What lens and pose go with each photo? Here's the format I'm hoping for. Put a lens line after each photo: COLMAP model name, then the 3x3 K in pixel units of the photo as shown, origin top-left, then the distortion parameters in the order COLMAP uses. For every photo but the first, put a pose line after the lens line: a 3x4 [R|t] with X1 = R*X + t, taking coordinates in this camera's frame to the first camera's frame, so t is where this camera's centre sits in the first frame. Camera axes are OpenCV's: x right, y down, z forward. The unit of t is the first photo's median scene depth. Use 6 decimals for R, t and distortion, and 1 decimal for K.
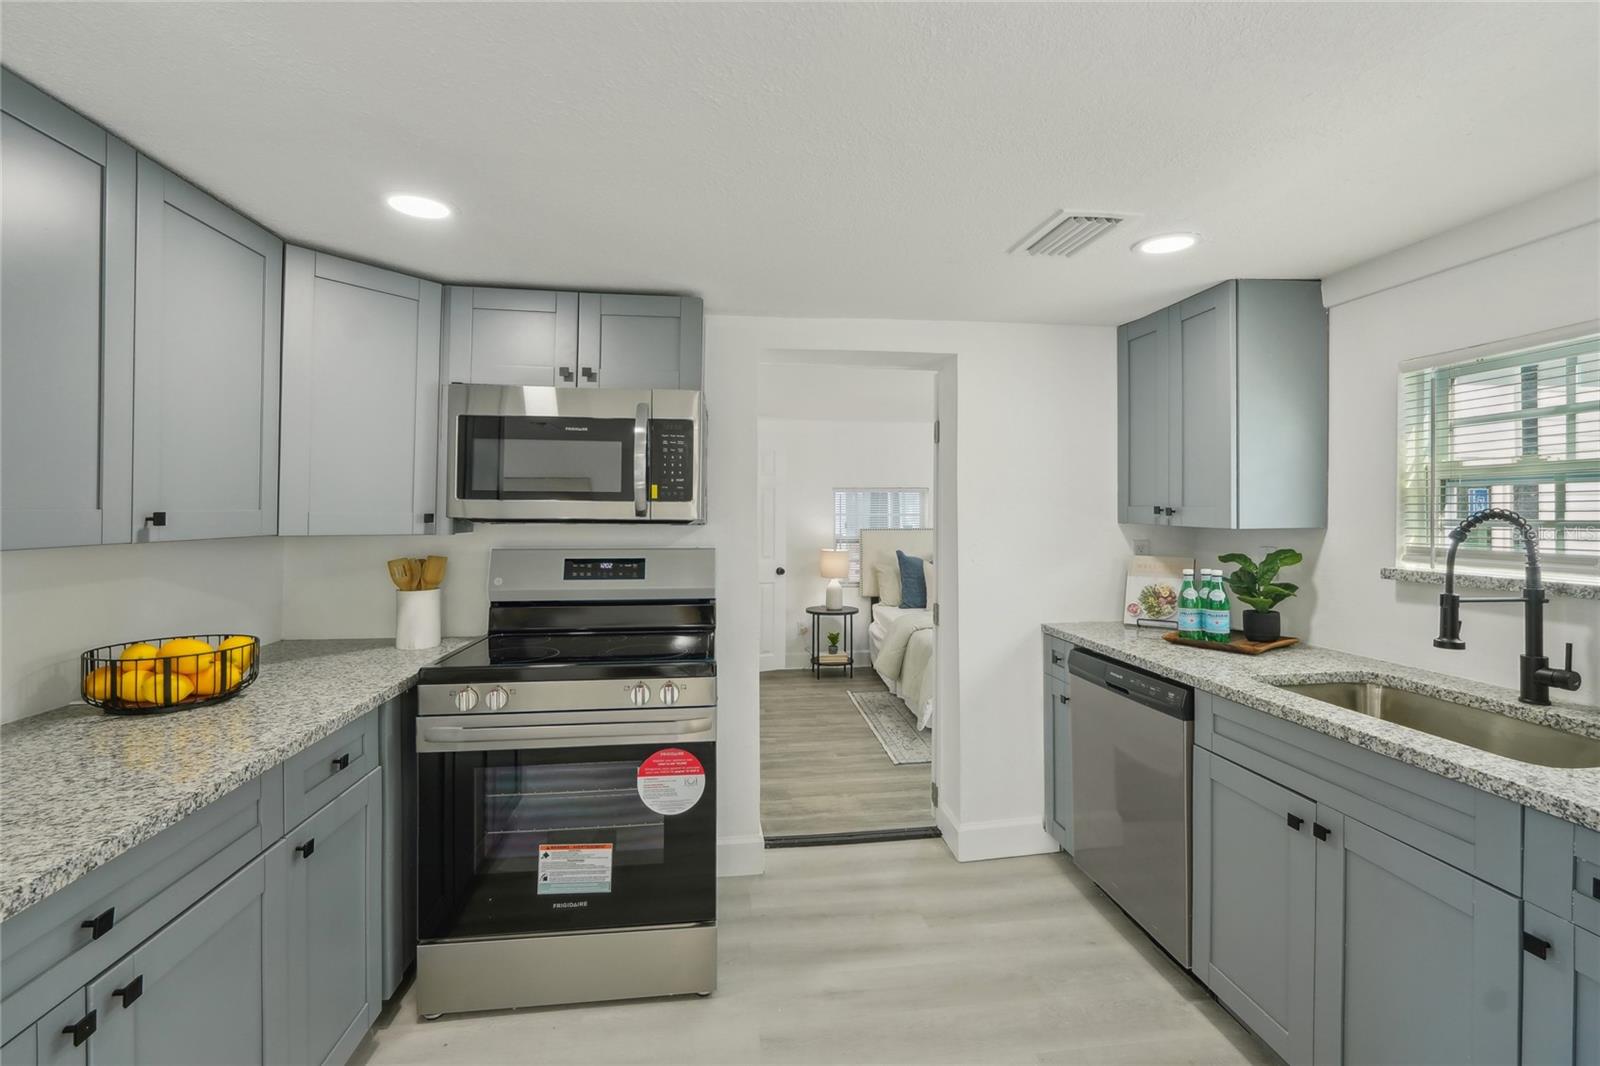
lens RADIAL K [[693.8, 0, 810.0], [0, 693.8, 512.2], [0, 0, 1]] dist [-0.001585, 0.000205]
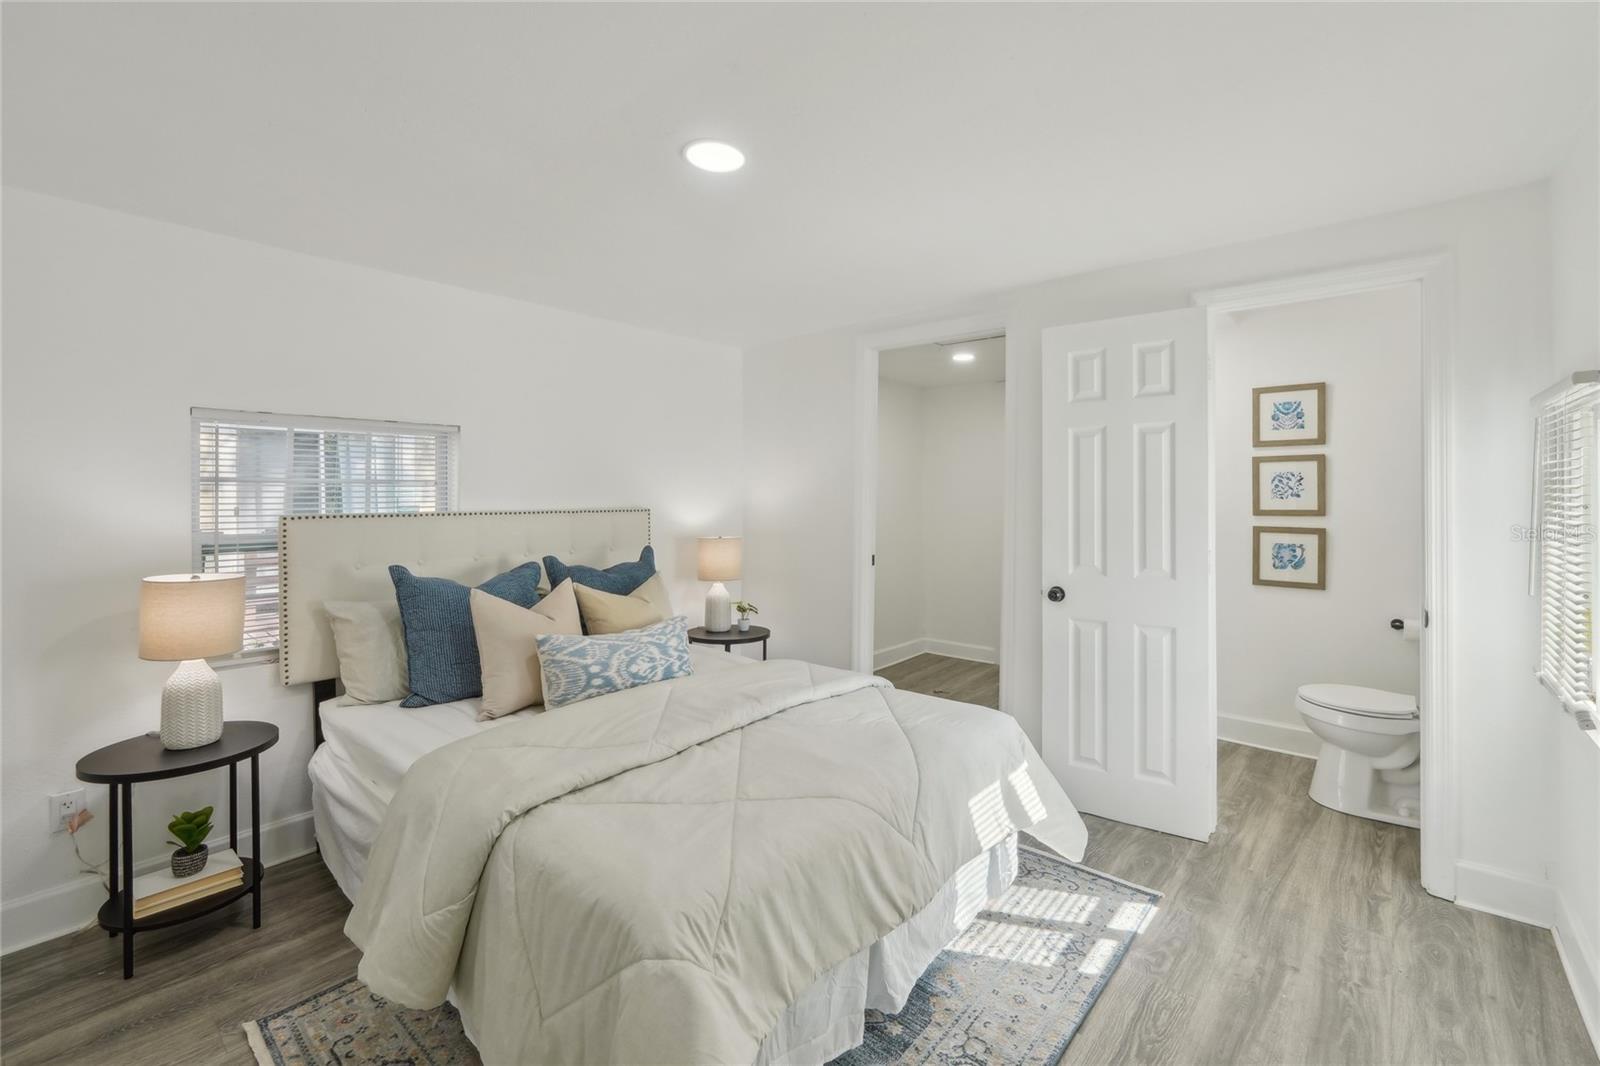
lens RADIAL K [[699.8, 0, 794.5], [0, 699.8, 508.1], [0, 0, 1]] dist [-0.000889, 0.000533]
pose [[0.746811, -0.012327, 0.664922, 0.028609], [0.002214, 0.999869, 0.016050, 0.015146], [-0.665033, -0.010514, 0.746740, 0.529992]]
